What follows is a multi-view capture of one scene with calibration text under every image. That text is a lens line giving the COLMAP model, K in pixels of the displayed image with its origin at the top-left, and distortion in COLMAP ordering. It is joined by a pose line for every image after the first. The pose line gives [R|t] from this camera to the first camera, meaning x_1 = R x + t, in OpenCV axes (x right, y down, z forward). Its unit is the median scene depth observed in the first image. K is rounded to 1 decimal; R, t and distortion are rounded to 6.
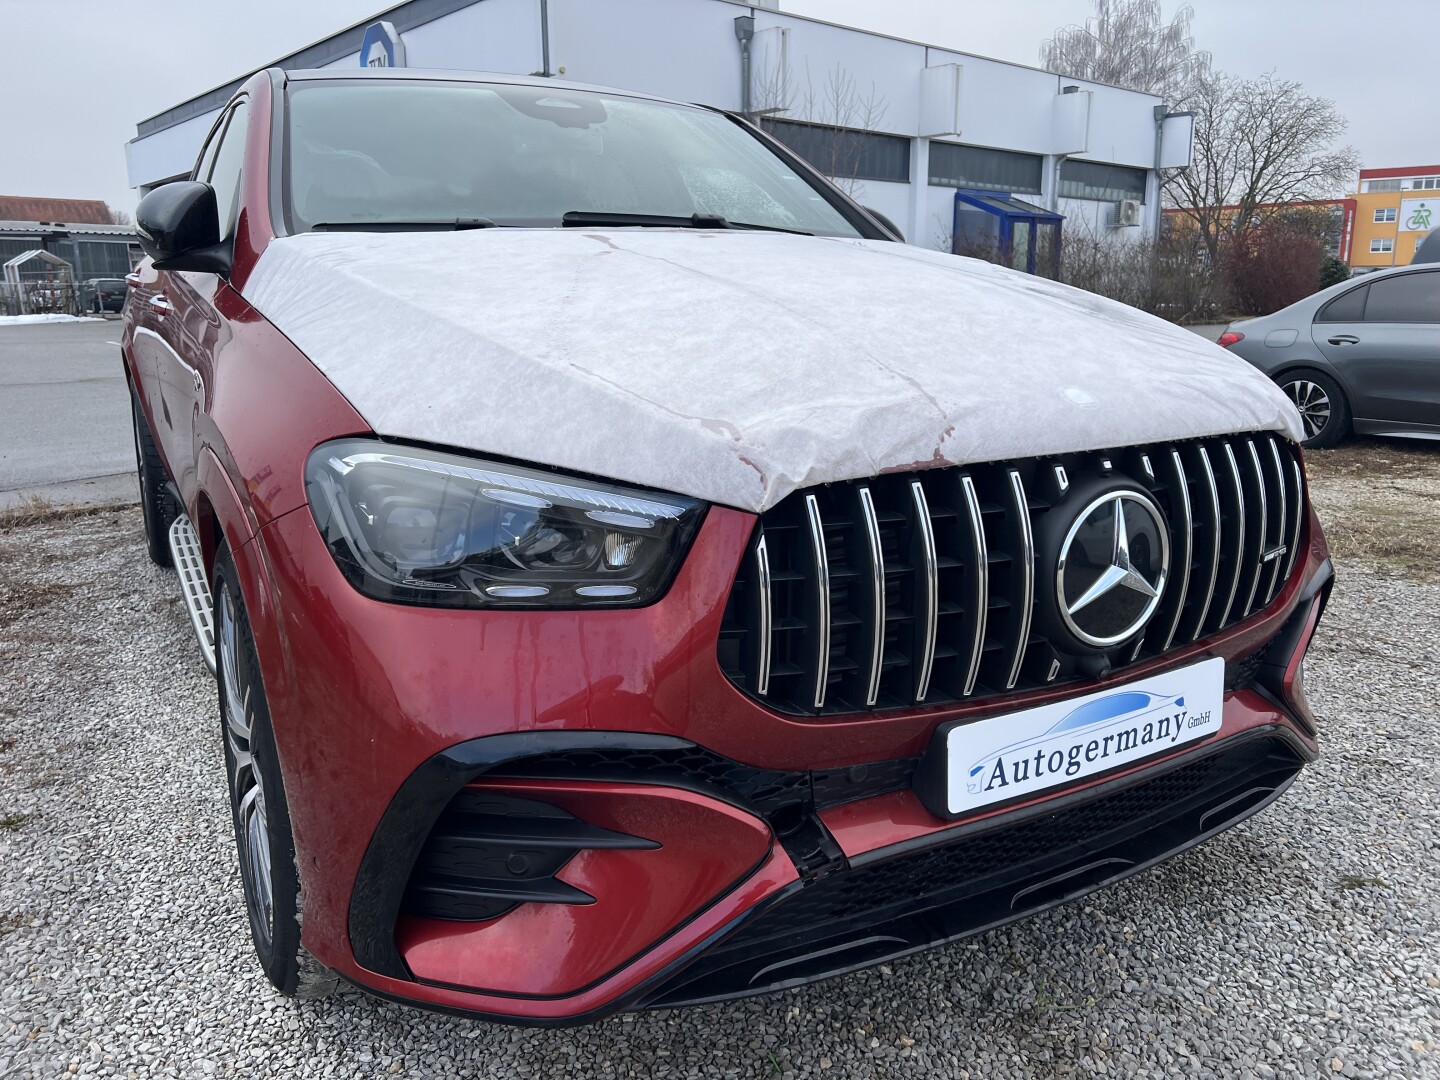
lens RADIAL K [[1084.1, 0, 739.2], [0, 1084.1, 528.0], [0, 0, 1]] dist [0.071327, -0.083277]
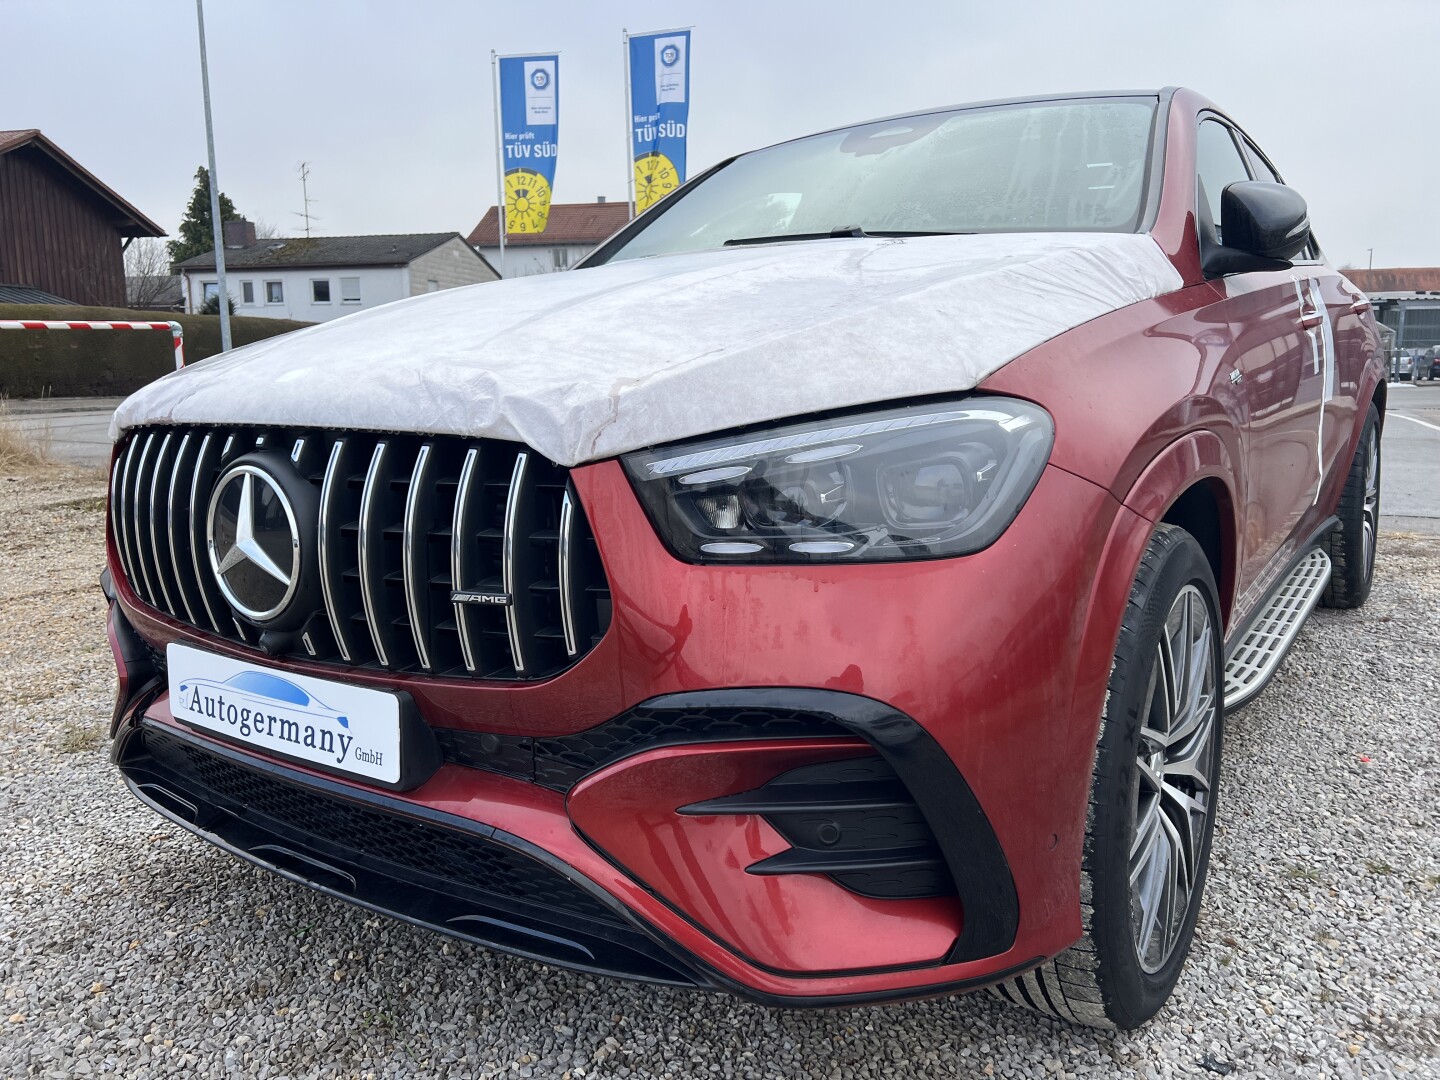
lens RADIAL K [[1086.2, 0, 730.8], [0, 1086.2, 528.3], [0, 0, 1]] dist [0.057671, -0.065380]
pose [[0.425444, 0.135058, -0.894850, 1.315529], [-0.186731, 0.980624, 0.059225, -0.109444], [0.885510, 0.141899, 0.442421, 0.856405]]
